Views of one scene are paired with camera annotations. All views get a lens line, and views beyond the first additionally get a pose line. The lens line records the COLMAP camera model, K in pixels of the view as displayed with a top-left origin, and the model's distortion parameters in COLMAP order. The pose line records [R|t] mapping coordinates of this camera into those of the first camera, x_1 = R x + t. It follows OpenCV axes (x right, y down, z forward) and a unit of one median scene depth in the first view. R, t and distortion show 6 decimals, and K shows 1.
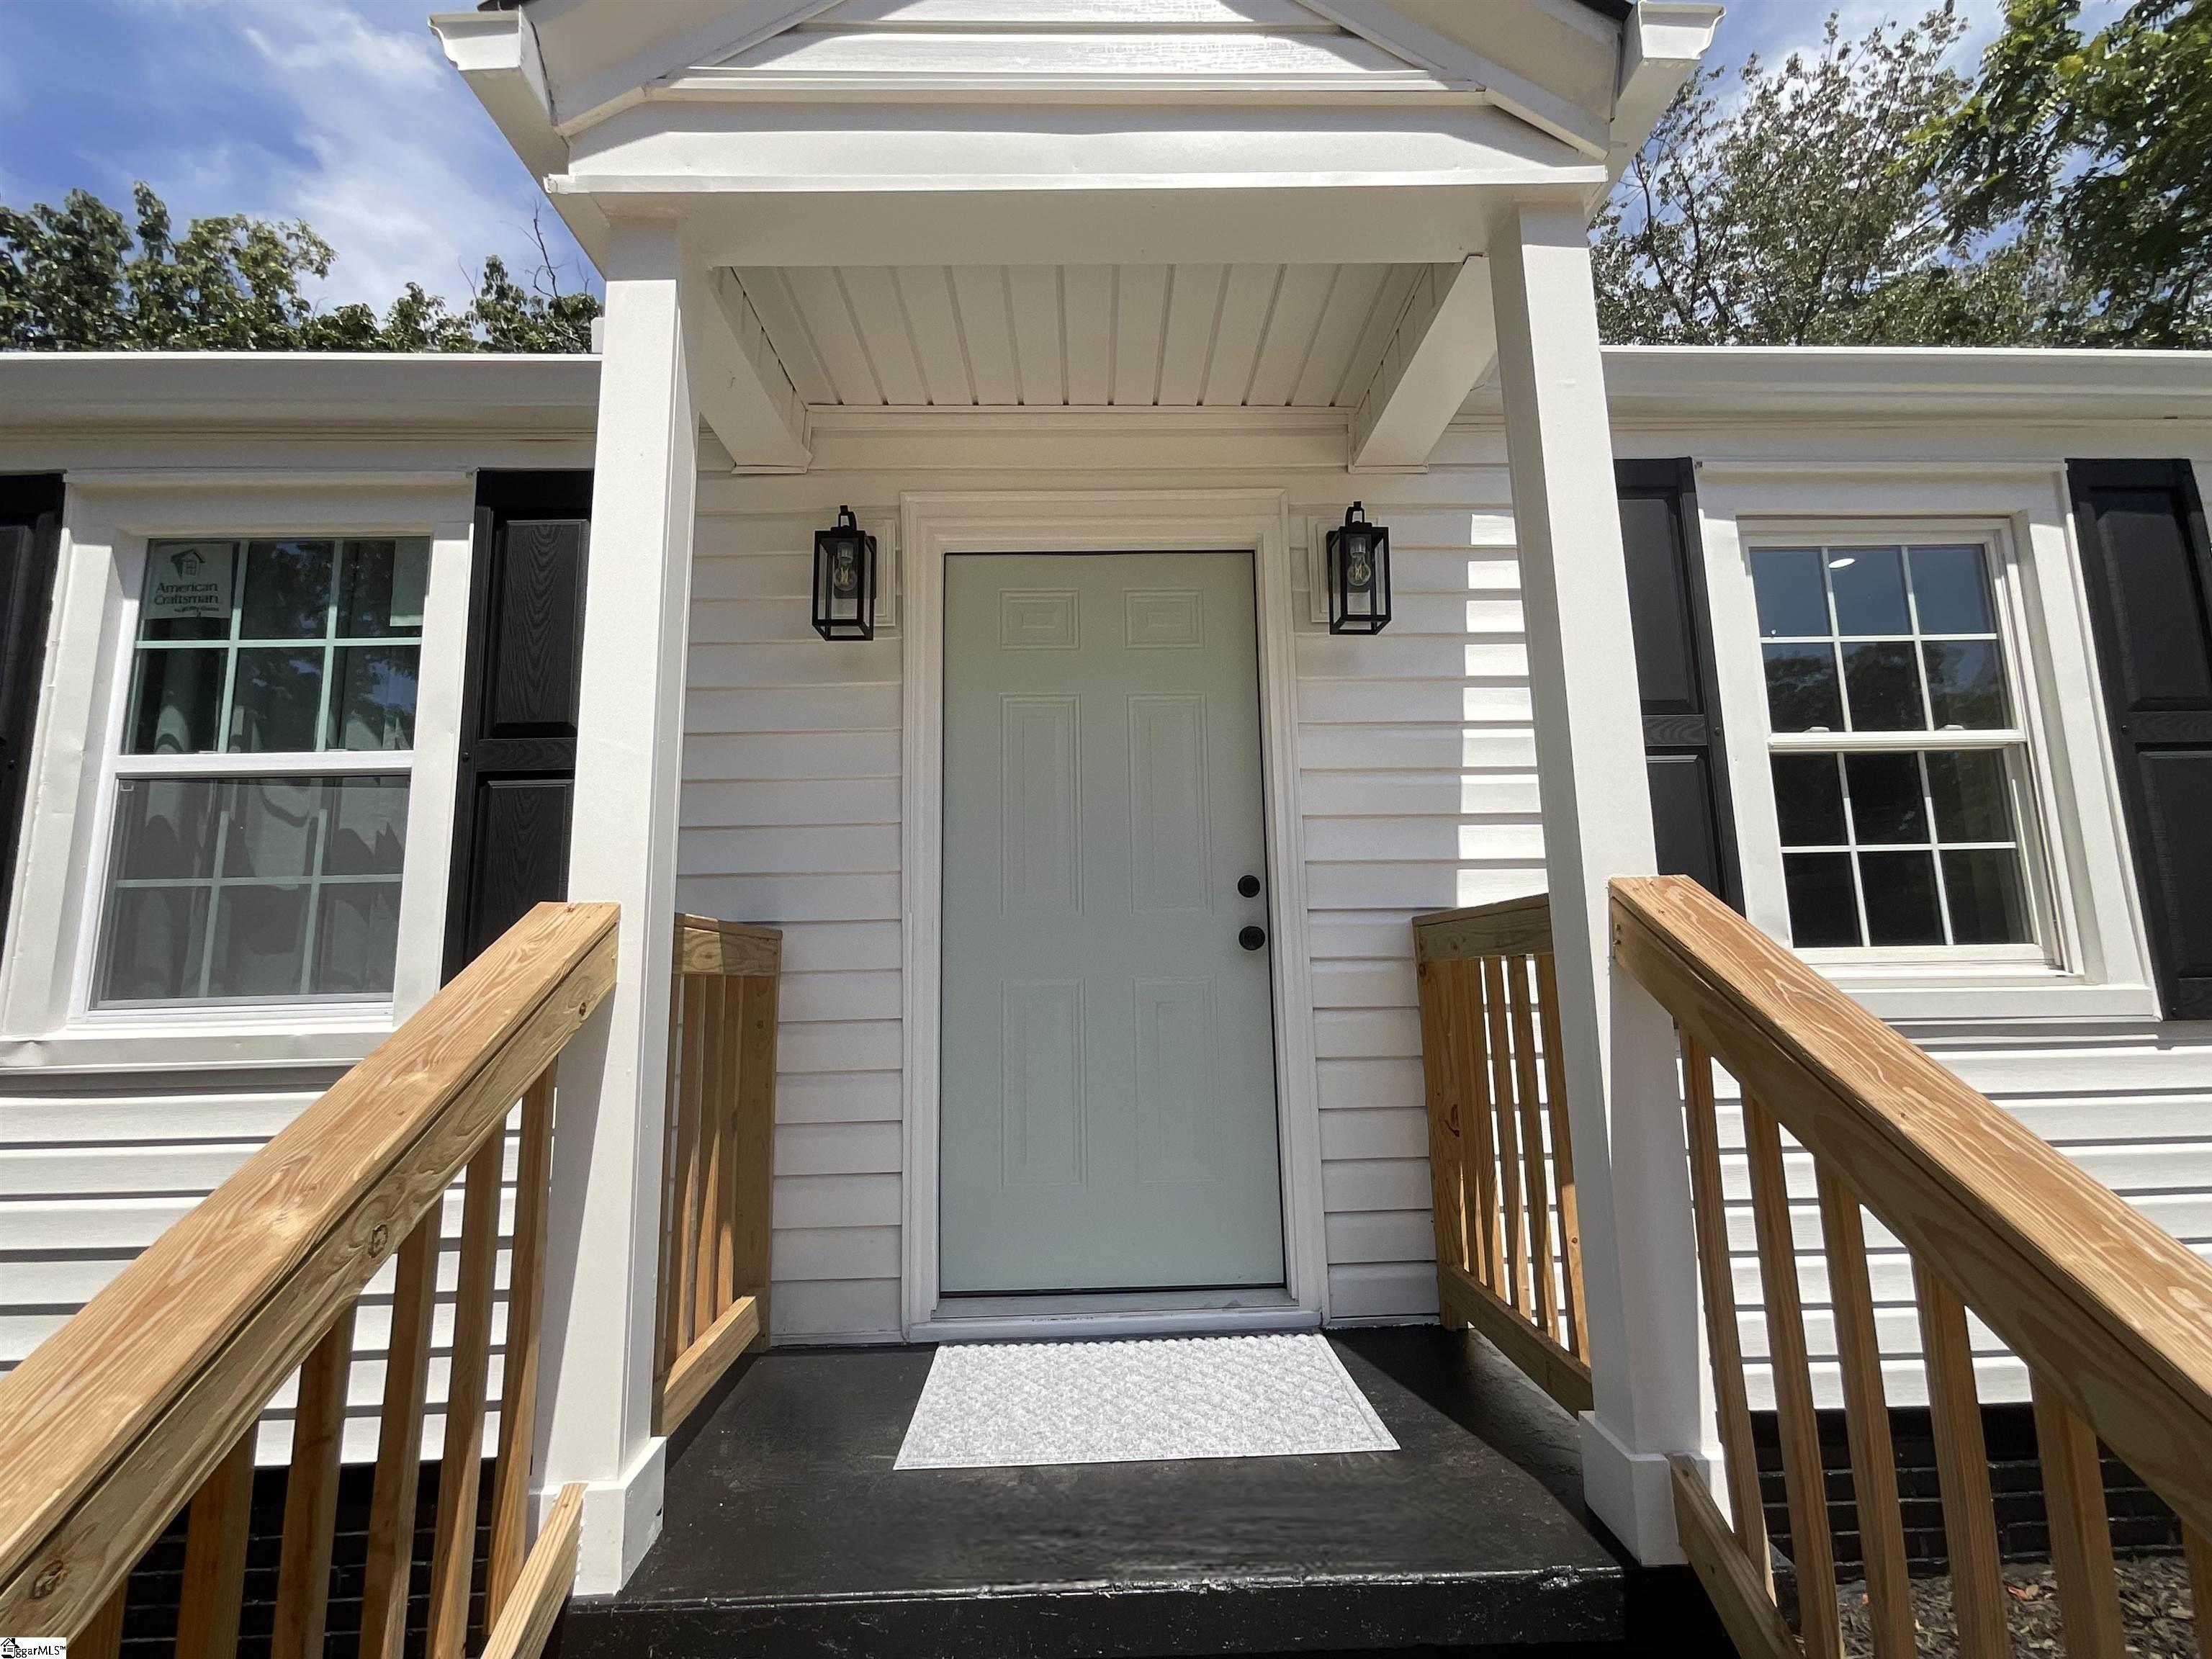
lens RADIAL K [[965.2, 0, 1106.8], [0, 965.2, 829.5], [0, 0, 1]] dist [0.001509, -0.000247]
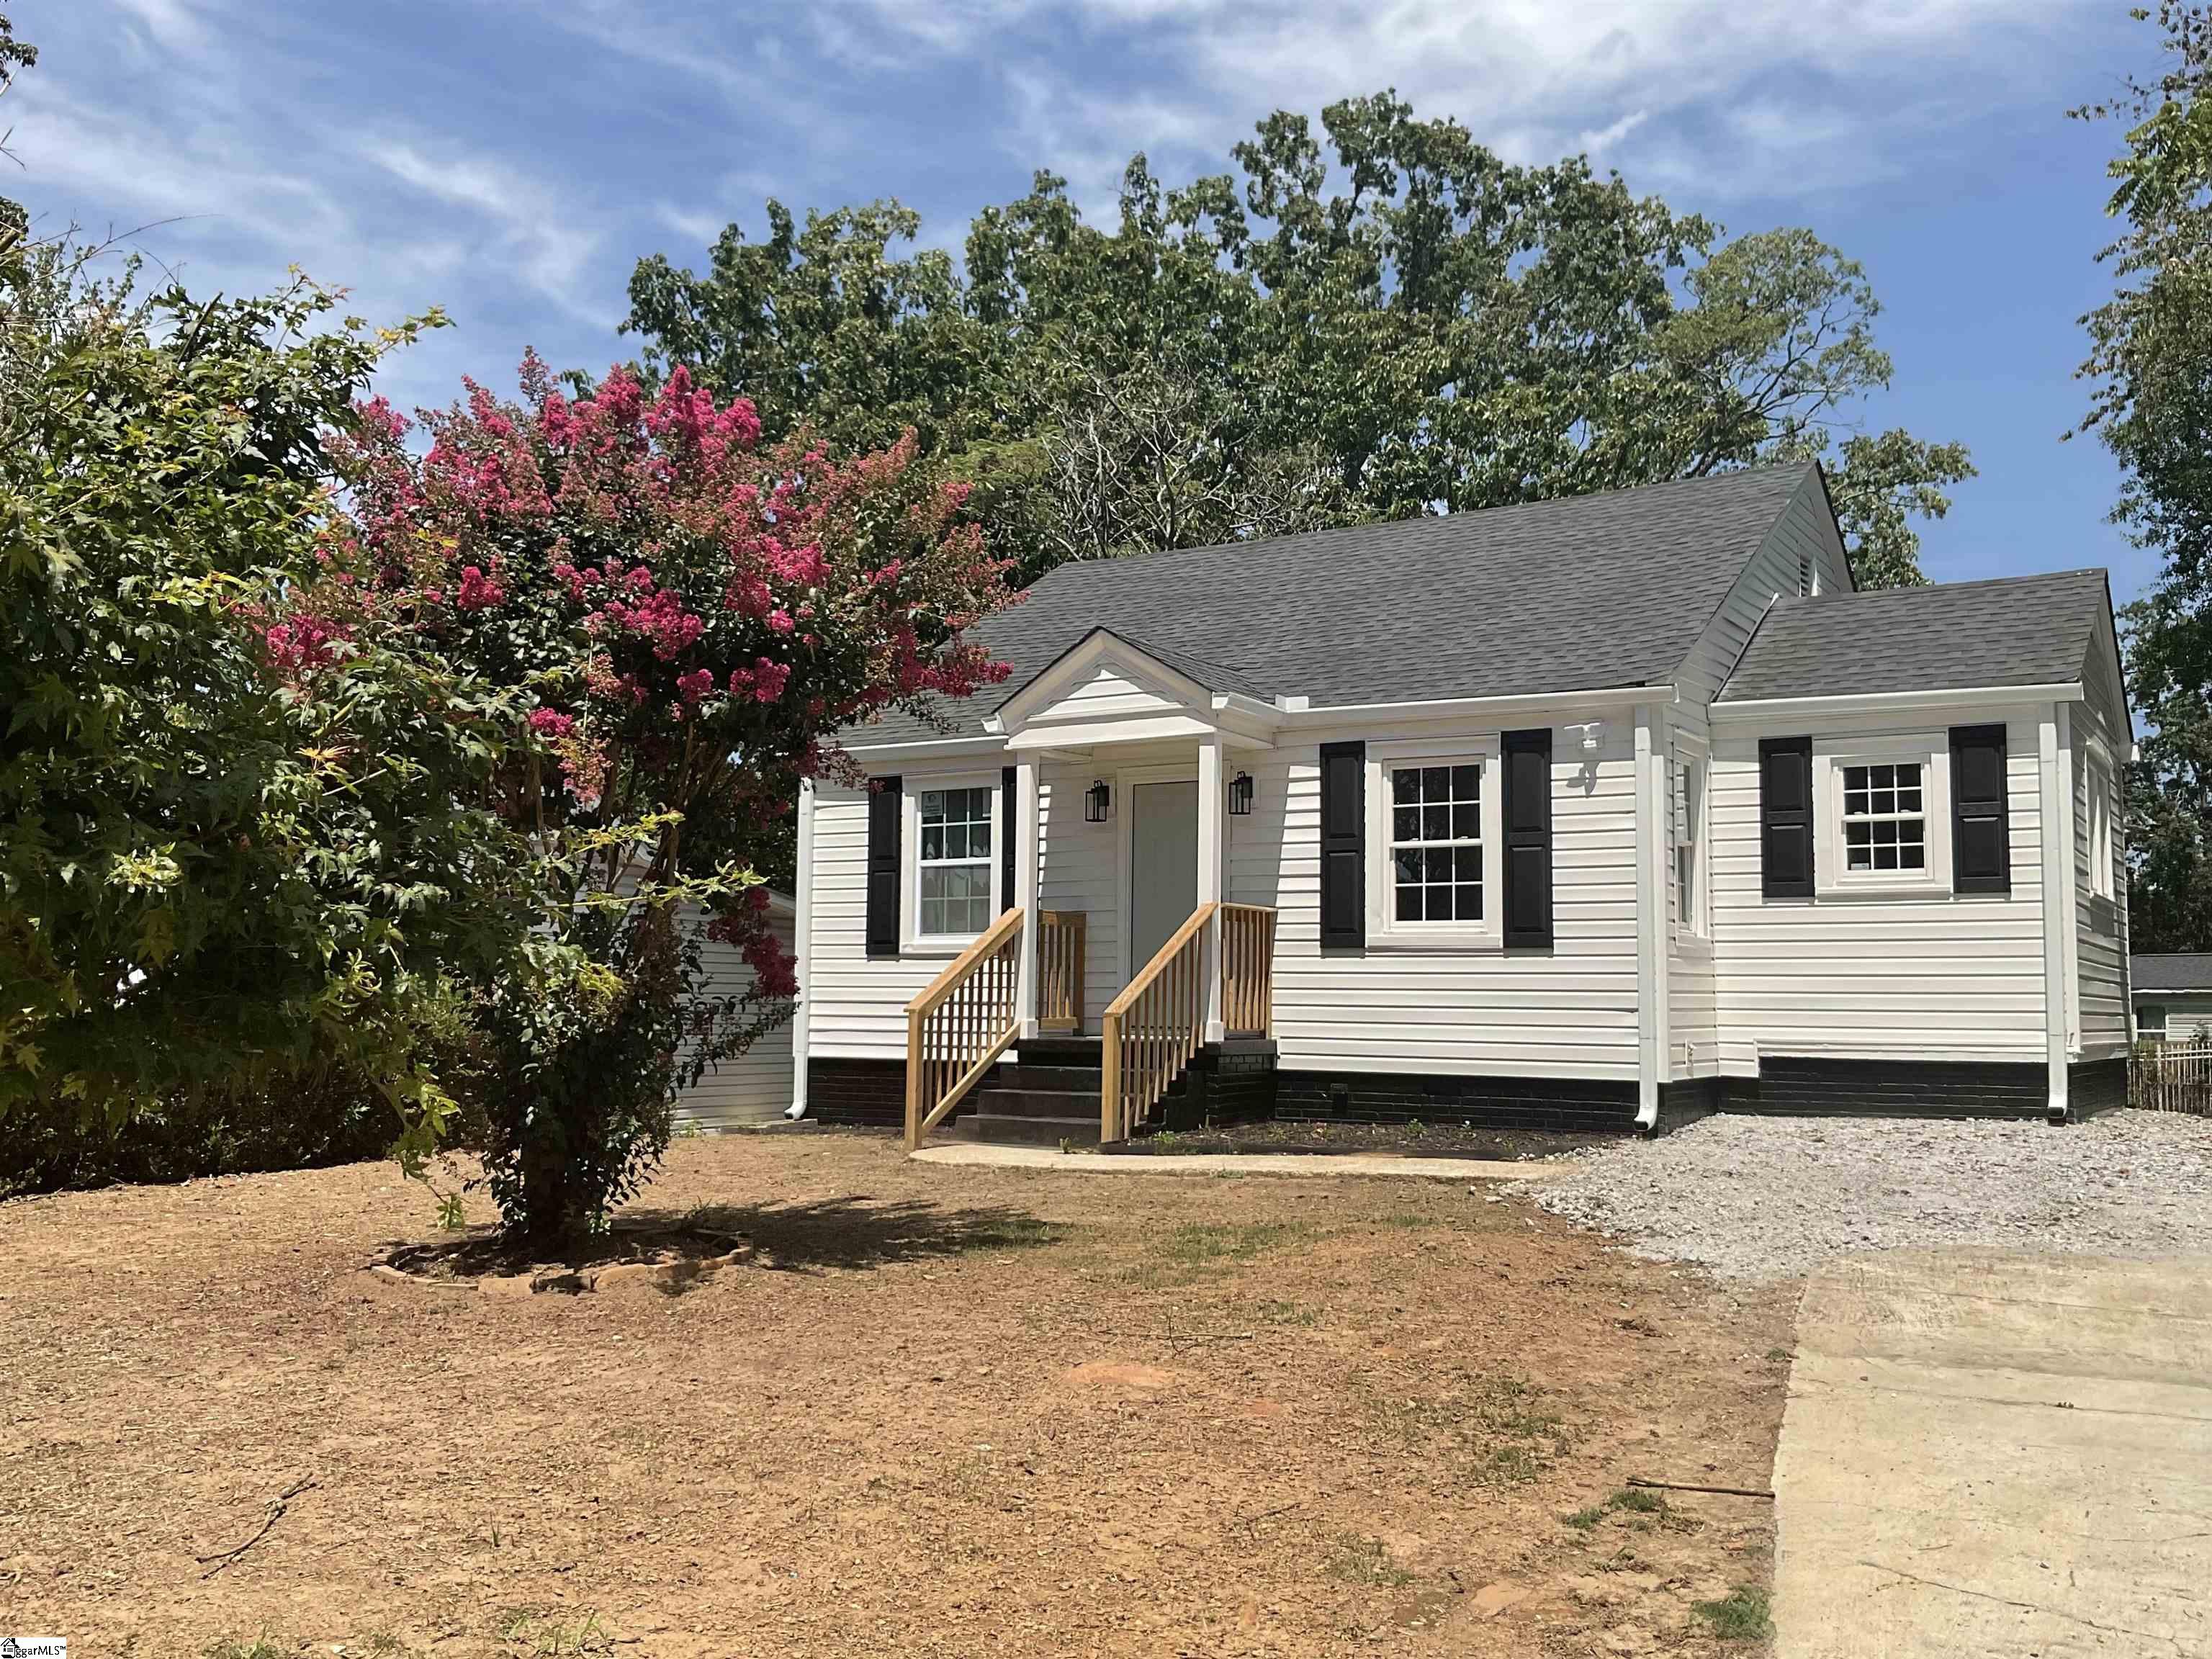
lens RADIAL K [[2002.2, 0, 1107.1], [0, 2002.2, 829.2], [0, 0, 1]] dist [0.002005, 0.000000]
pose [[0.830348, -0.021814, -0.556818, 3.217477], [0.051279, 0.997985, 0.037372, -0.396630], [0.554881, -0.059585, 0.829793, -4.182454]]
